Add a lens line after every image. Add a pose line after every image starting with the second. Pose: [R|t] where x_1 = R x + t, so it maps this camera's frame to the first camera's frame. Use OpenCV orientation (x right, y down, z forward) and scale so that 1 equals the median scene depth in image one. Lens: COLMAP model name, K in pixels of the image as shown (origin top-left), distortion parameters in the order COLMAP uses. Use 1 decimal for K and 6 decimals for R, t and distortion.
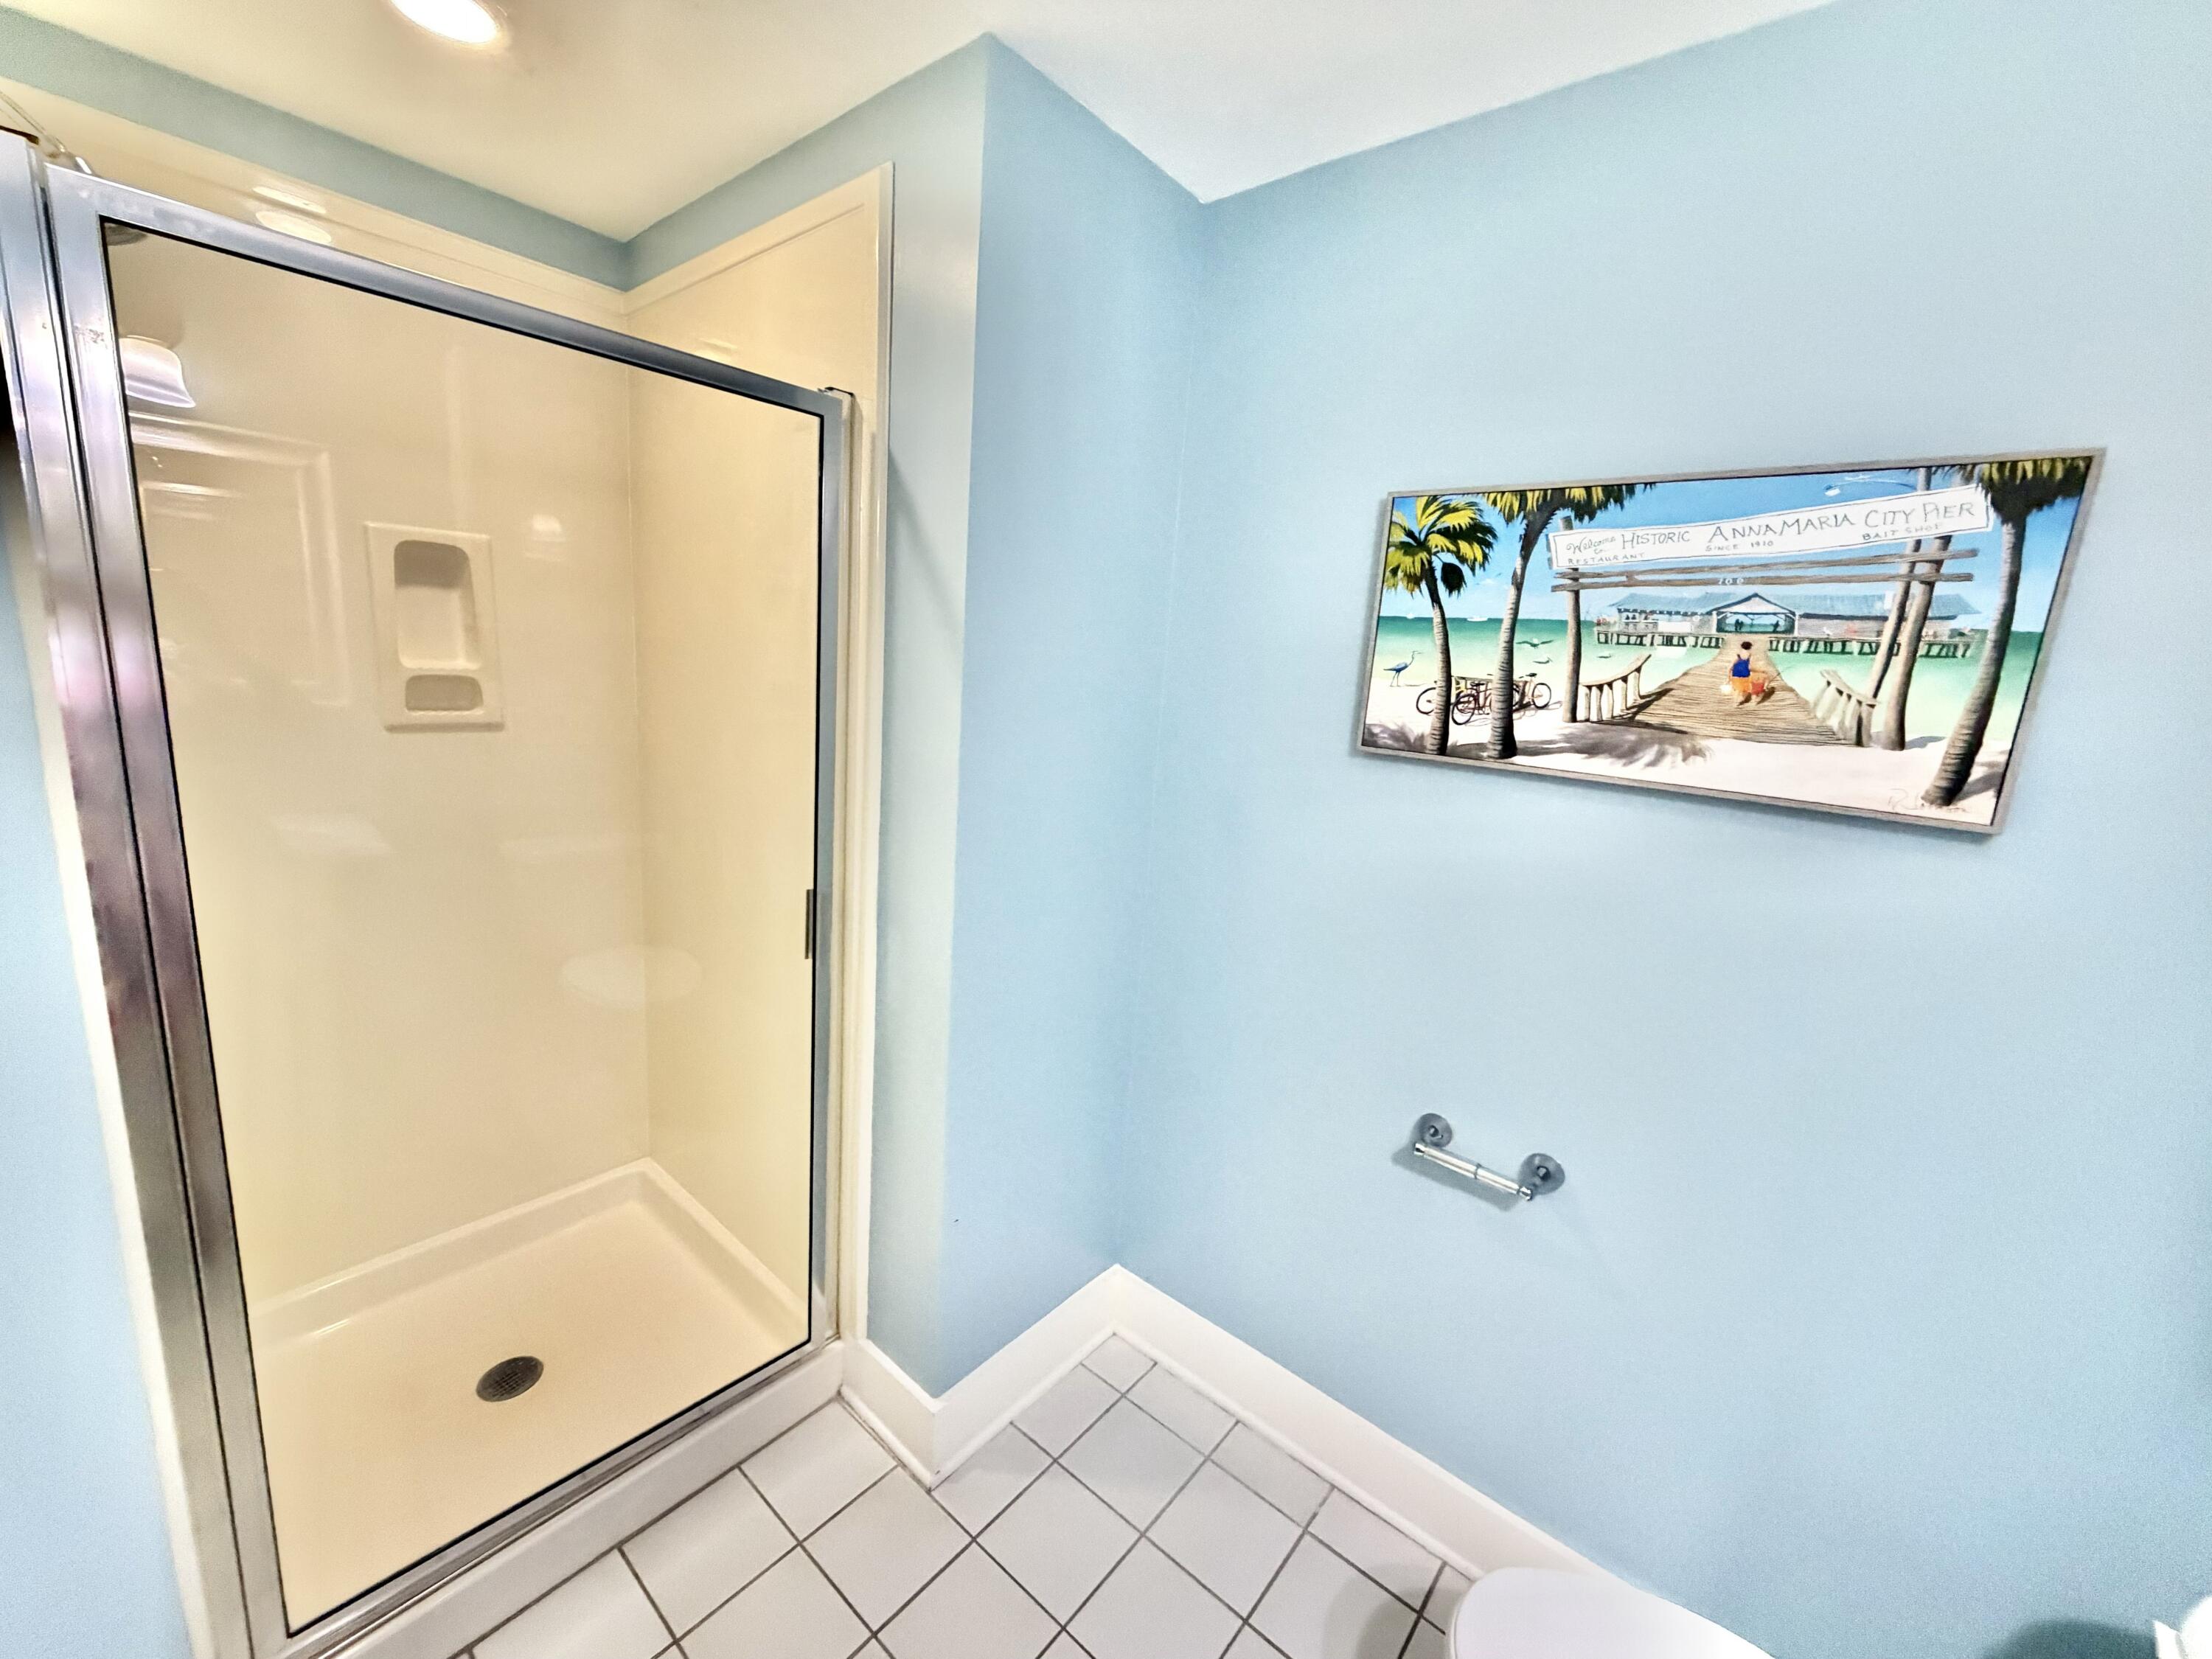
lens RADIAL K [[882.2, 0, 1099.5], [0, 882.2, 835.8], [0, 0, 1]] dist [-0.000301, -0.001224]
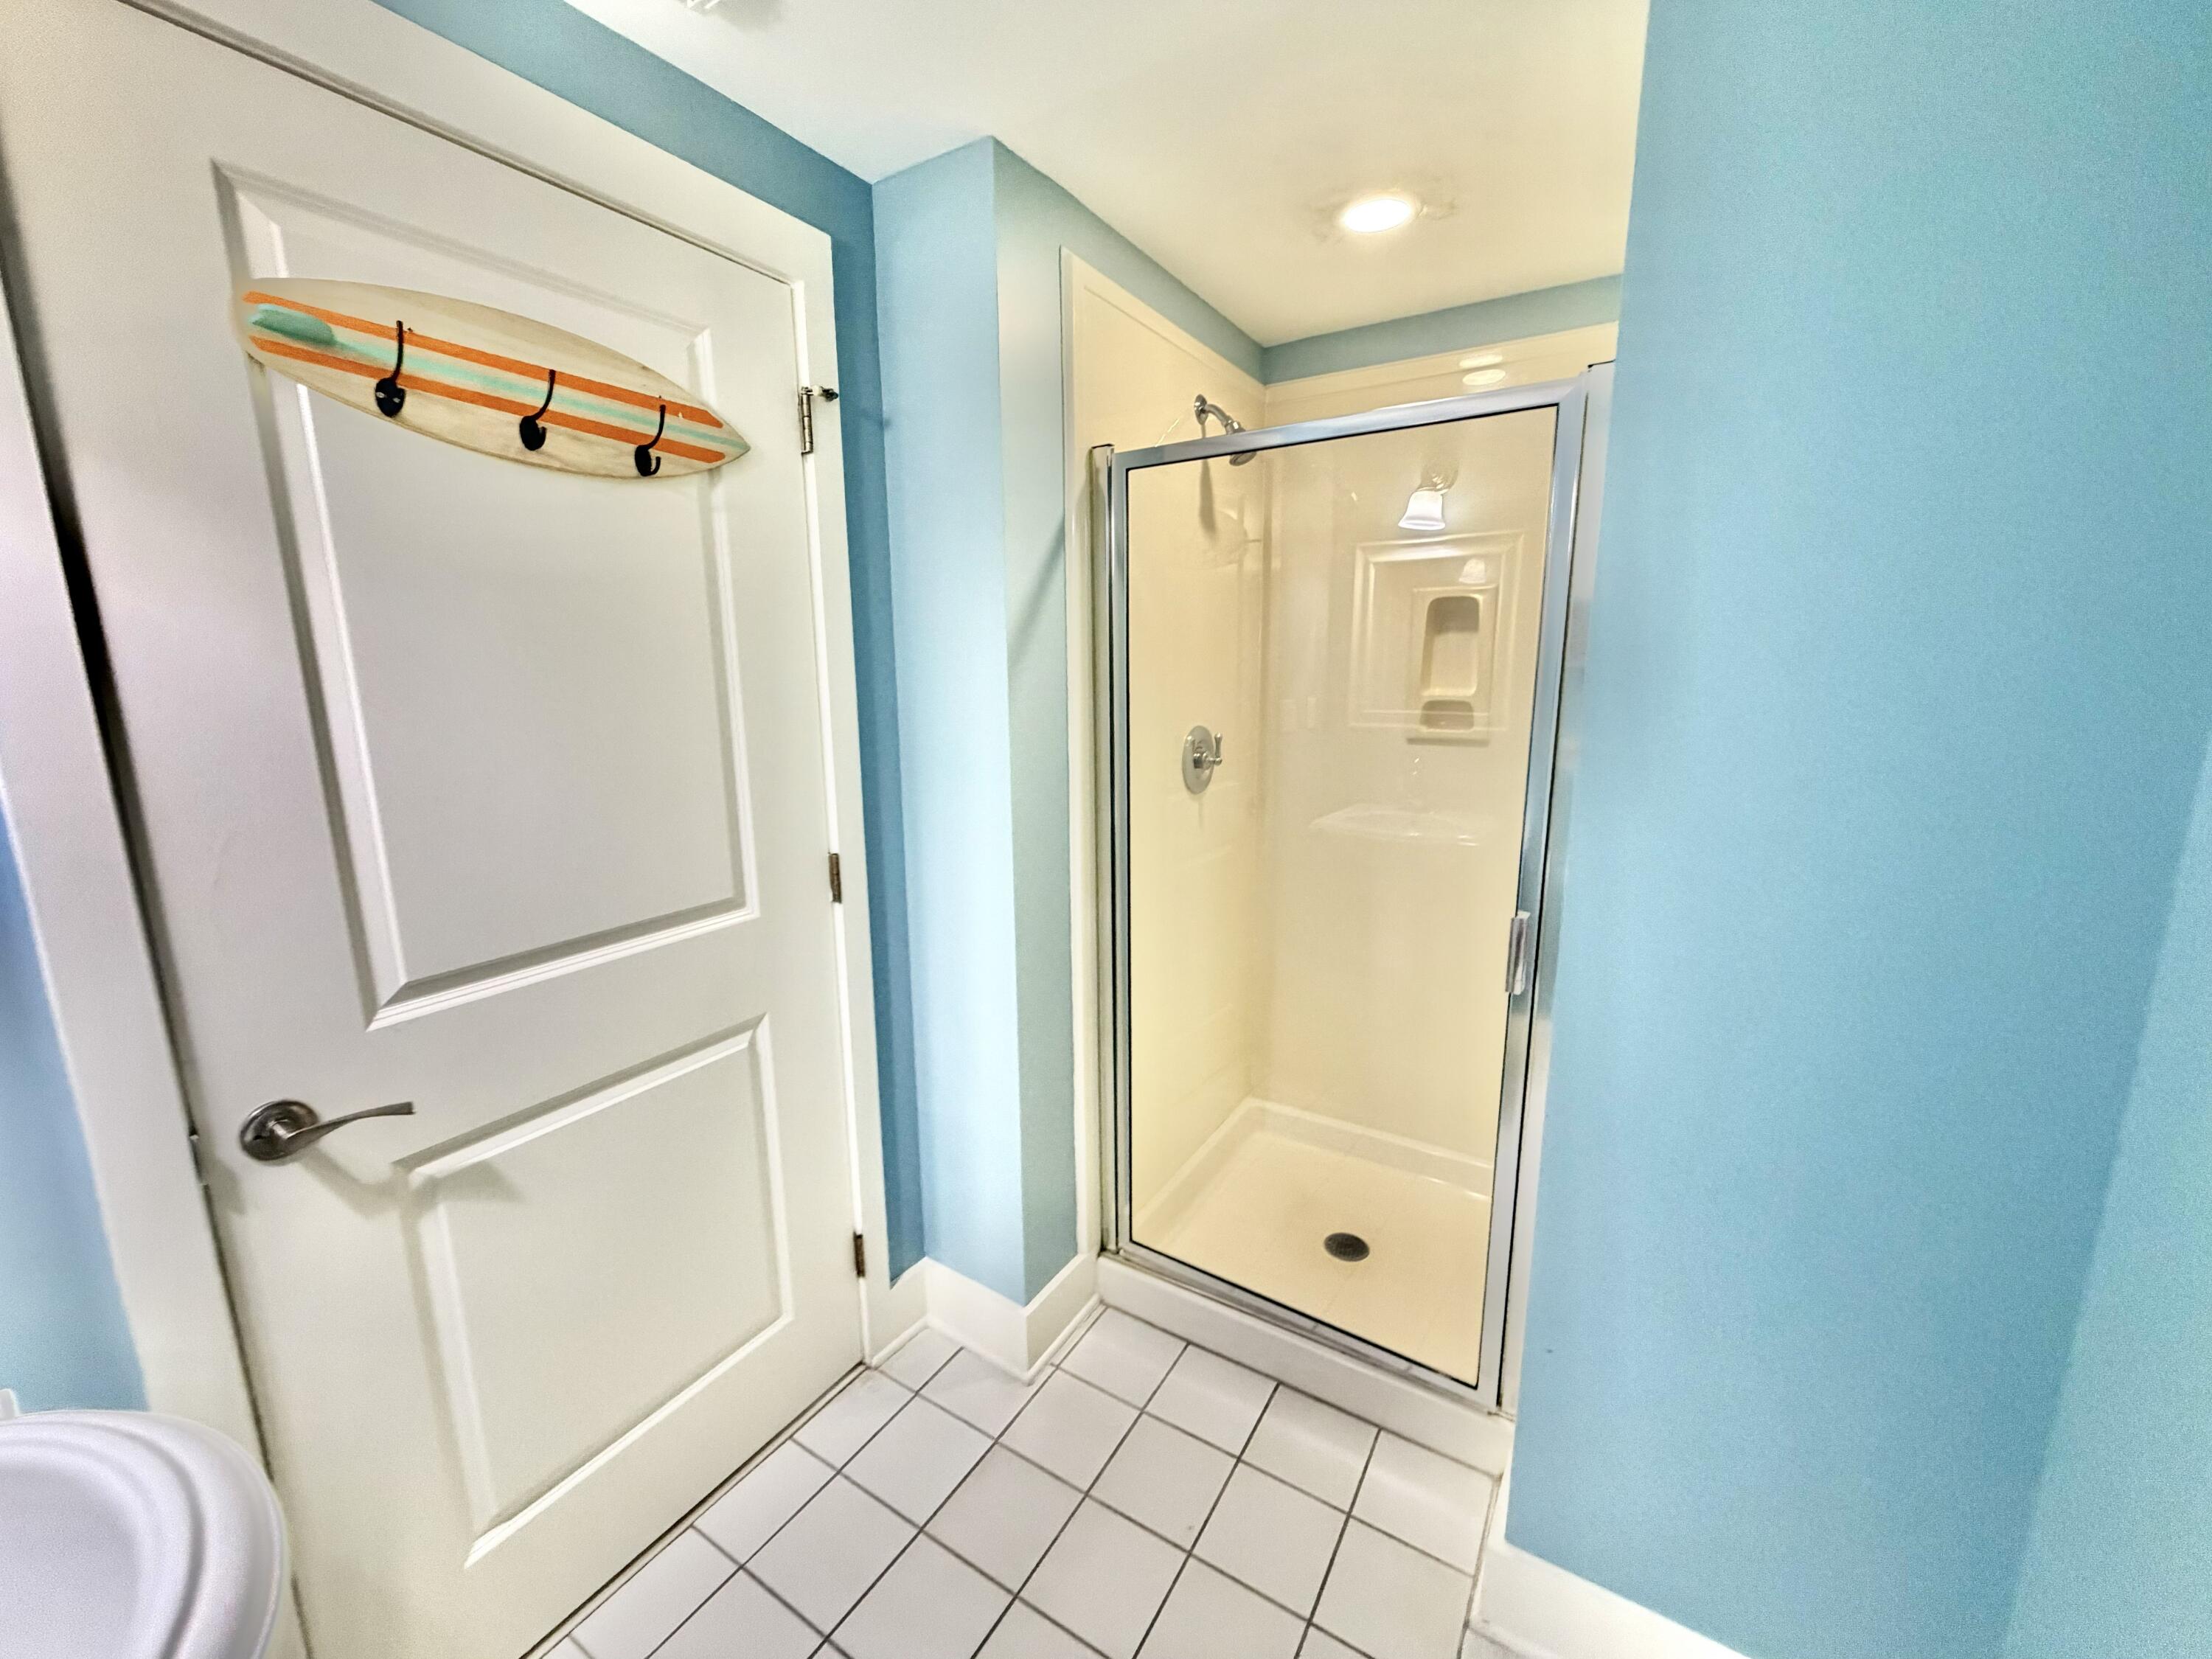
lens RADIAL K [[882.2, 0, 1104.6], [0, 882.2, 830.8], [0, 0, 1]] dist [-0.000301, -0.001224]
pose [[0.132027, 0.107823, -0.985364, 0.471064], [-0.183031, 0.979625, 0.082671, -0.012740], [0.974201, 0.169437, 0.149072, 0.368380]]
